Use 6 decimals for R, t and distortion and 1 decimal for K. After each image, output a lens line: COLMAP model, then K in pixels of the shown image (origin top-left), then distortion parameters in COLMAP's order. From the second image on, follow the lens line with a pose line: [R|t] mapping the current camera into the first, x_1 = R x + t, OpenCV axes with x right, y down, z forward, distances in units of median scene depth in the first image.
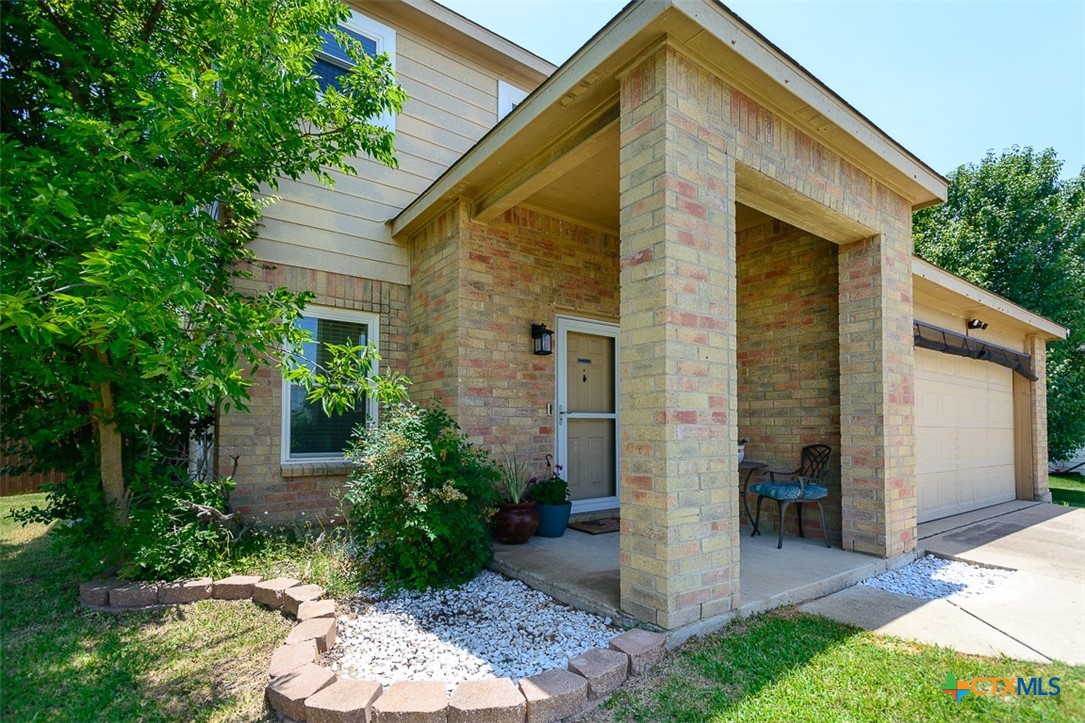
lens RADIAL K [[520.0, 0, 562.5], [0, 520.0, 415.9], [0, 0, 1]] dist [0.002550, 0.000245]
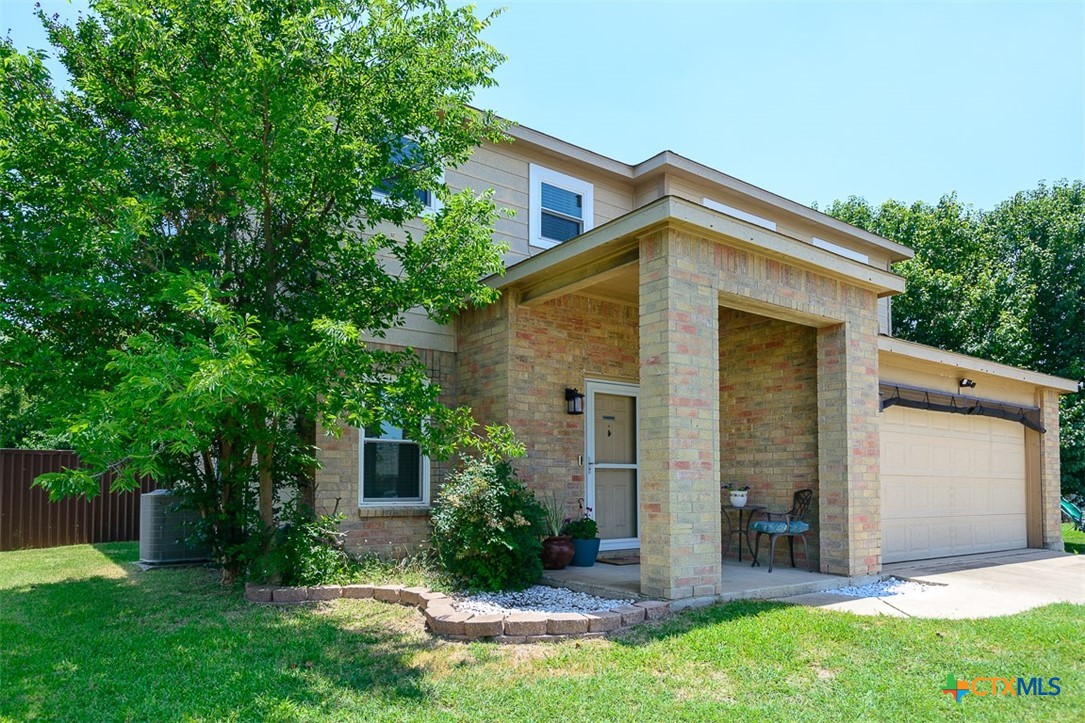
lens RADIAL K [[715.6, 0, 539.9], [0, 715.6, 457.1], [0, 0, 1]] dist [0.001020, 0.001270]
pose [[0.999456, -0.001094, -0.032973, -0.075454], [0.000452, 0.999810, -0.019482, 0.012817], [0.032988, 0.019456, 0.999266, -0.738011]]
